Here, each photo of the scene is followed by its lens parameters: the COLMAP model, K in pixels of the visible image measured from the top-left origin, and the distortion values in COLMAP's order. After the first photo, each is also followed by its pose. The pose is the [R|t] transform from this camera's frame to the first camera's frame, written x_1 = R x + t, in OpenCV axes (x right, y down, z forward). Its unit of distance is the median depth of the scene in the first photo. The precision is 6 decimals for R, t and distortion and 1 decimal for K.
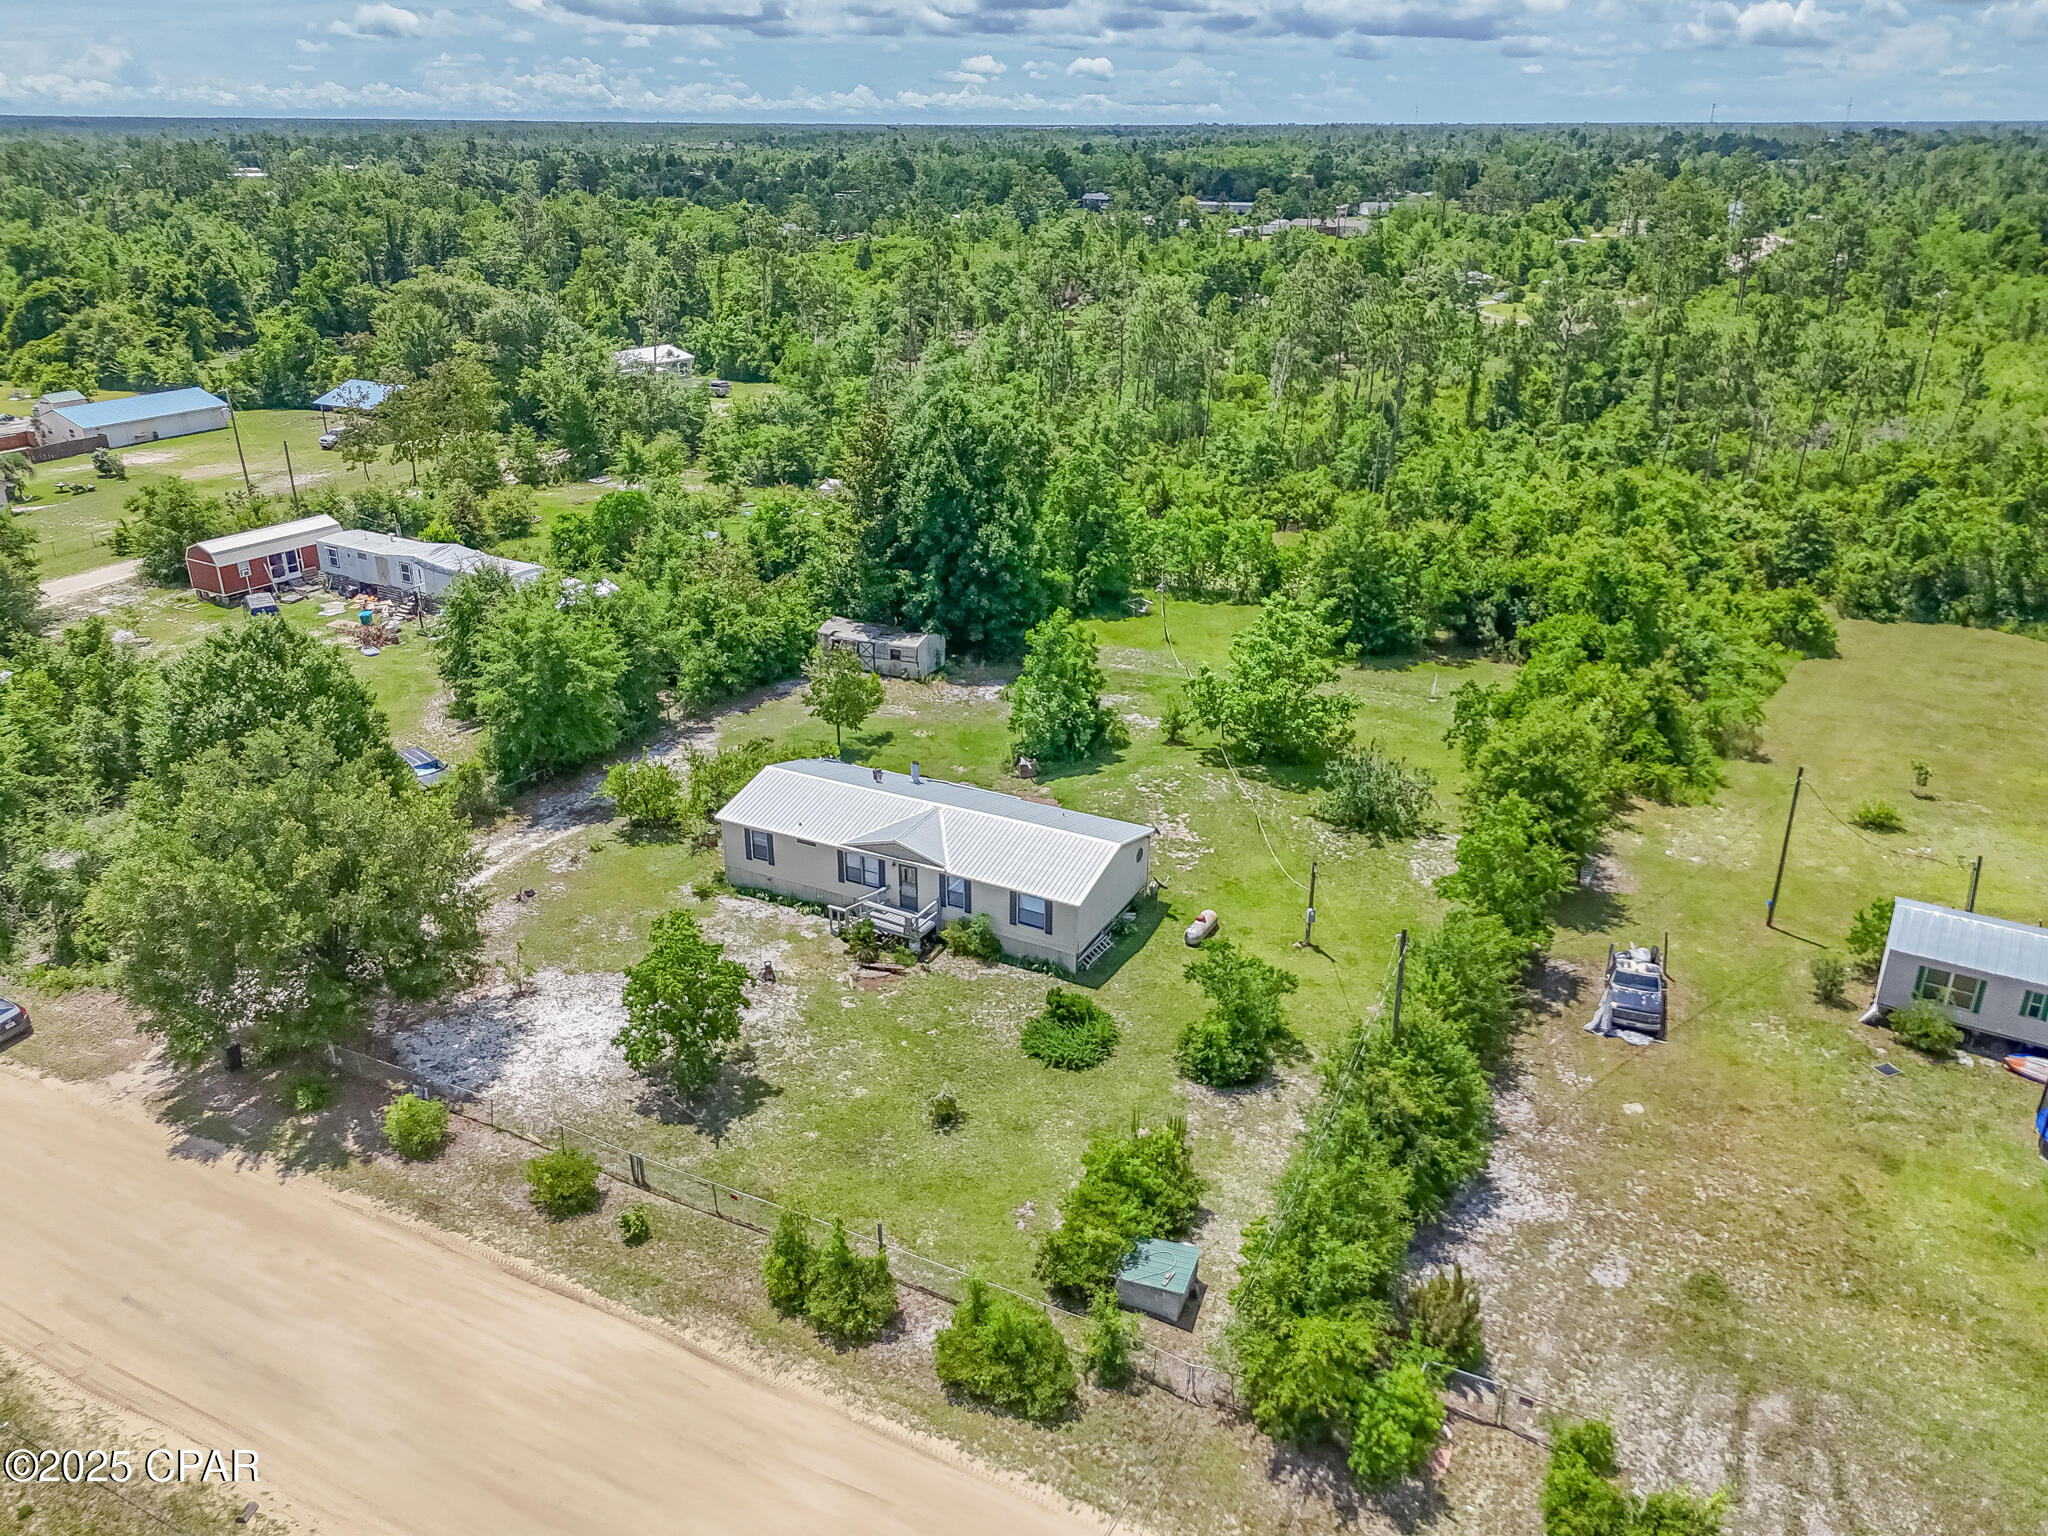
lens RADIAL K [[1518.0, 0, 1046.9], [0, 1518.0, 772.0], [0, 0, 1]] dist [0.052898, -0.043305]
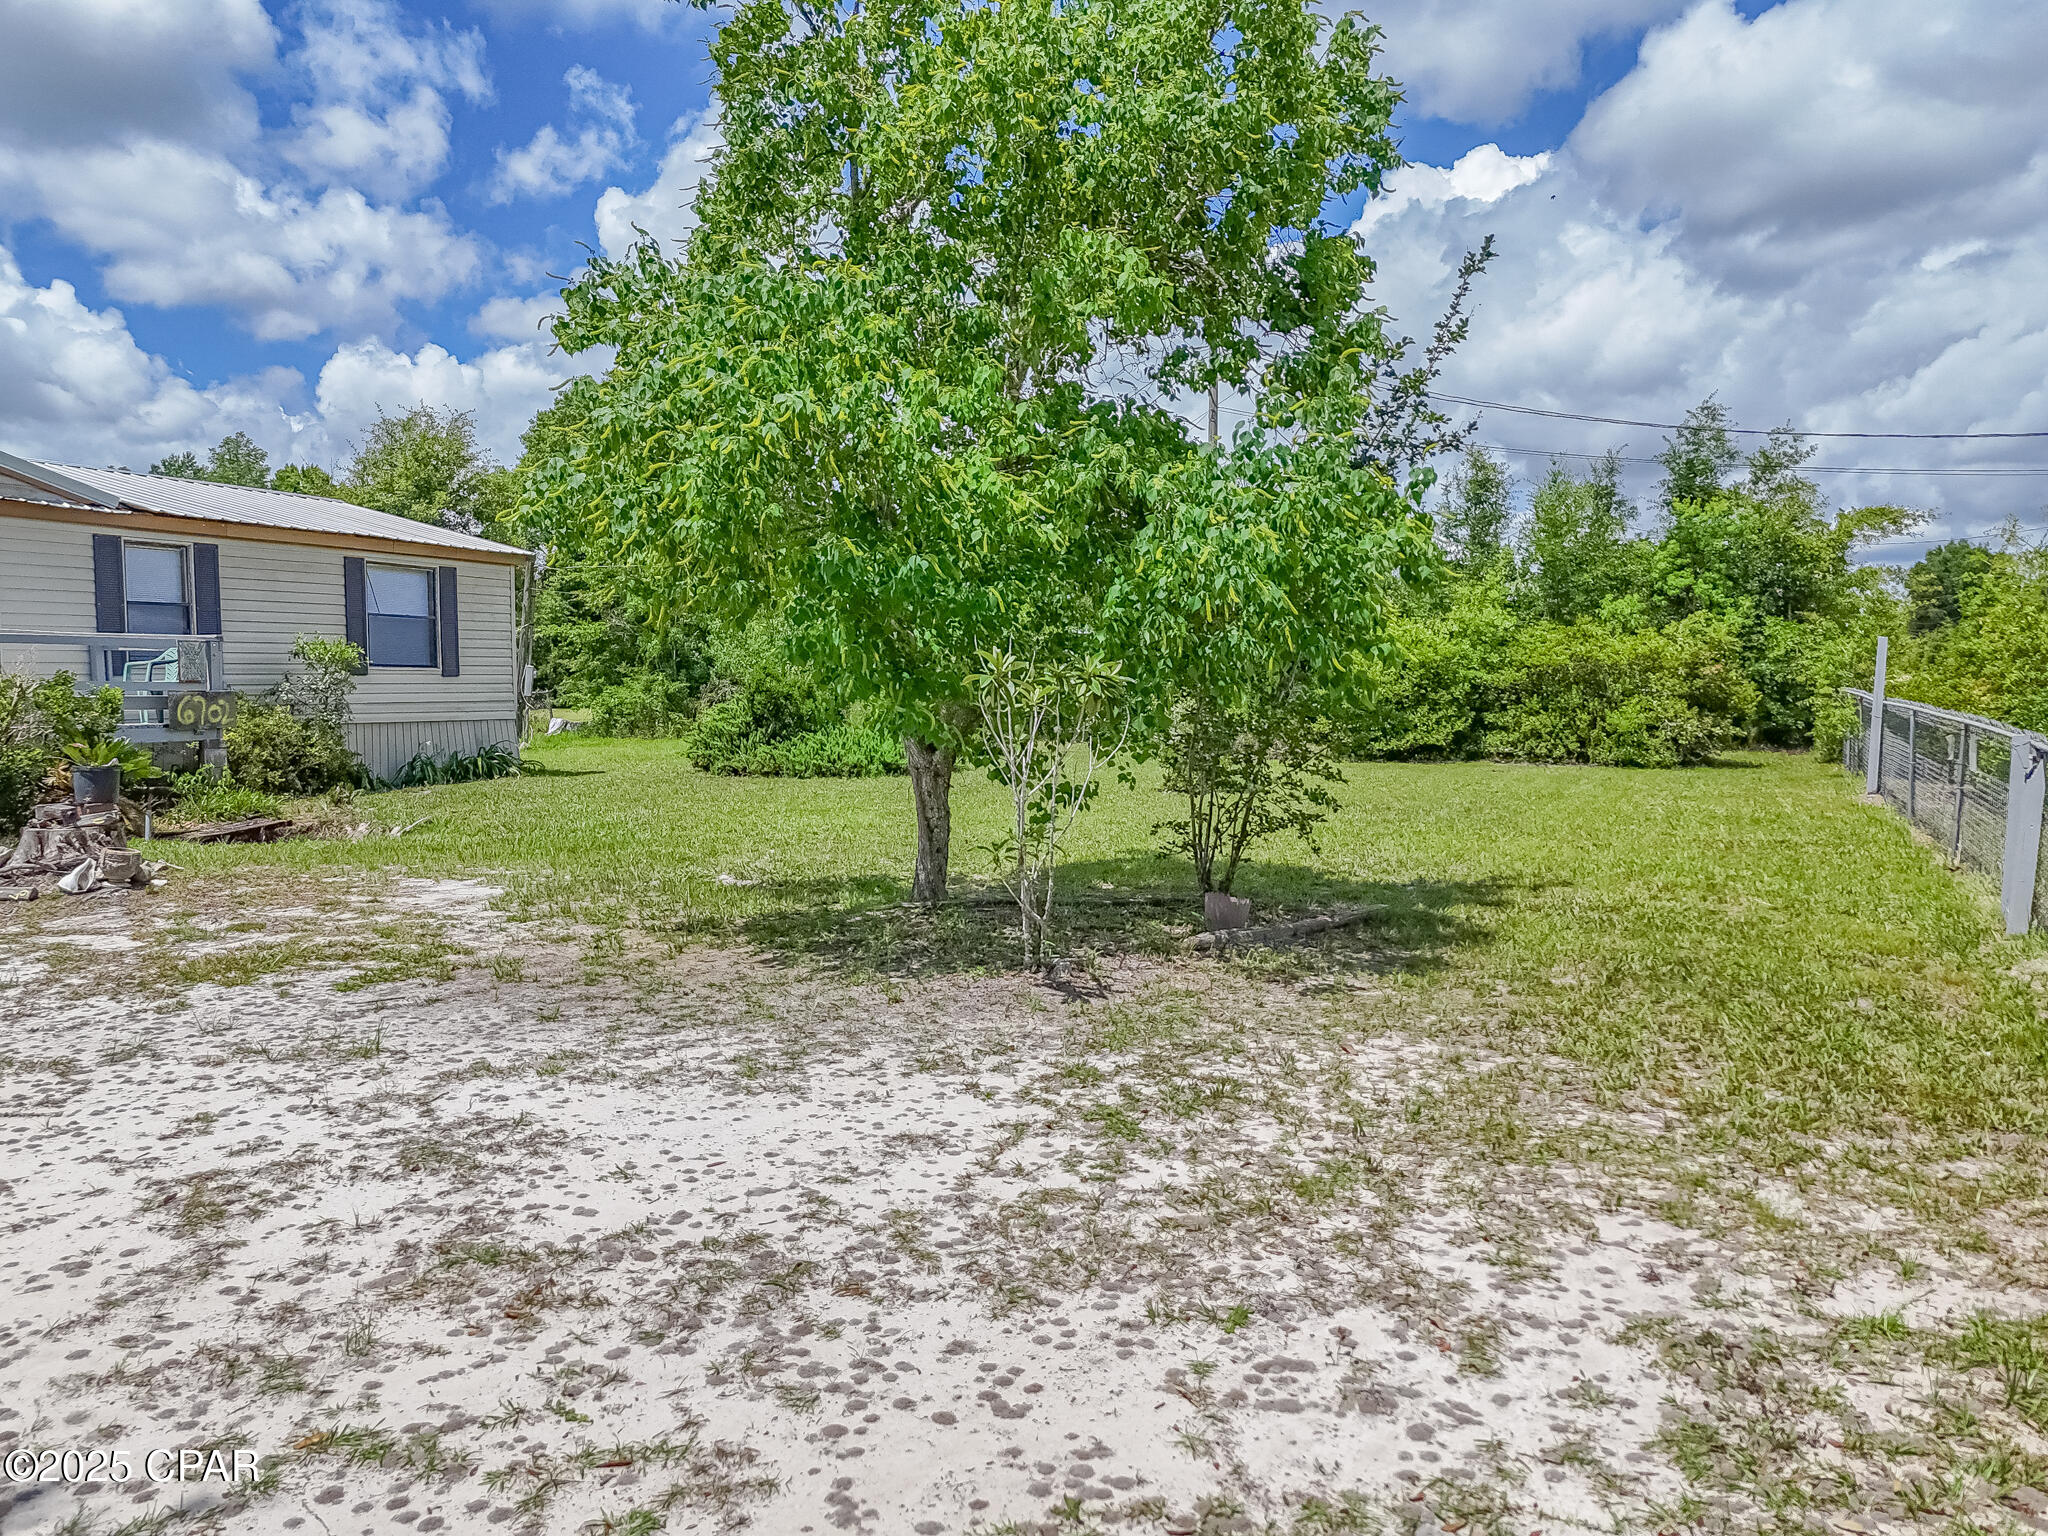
lens RADIAL K [[1518.0, 0, 1026.4], [0, 1518.0, 780.5], [0, 0, 1]] dist [0.052898, -0.043305]
pose [[-0.041140, -0.075302, 0.996312, -0.340122], [0.400801, 0.912168, 0.085493, 0.144449], [-0.915241, 0.402840, -0.007345, 0.844359]]
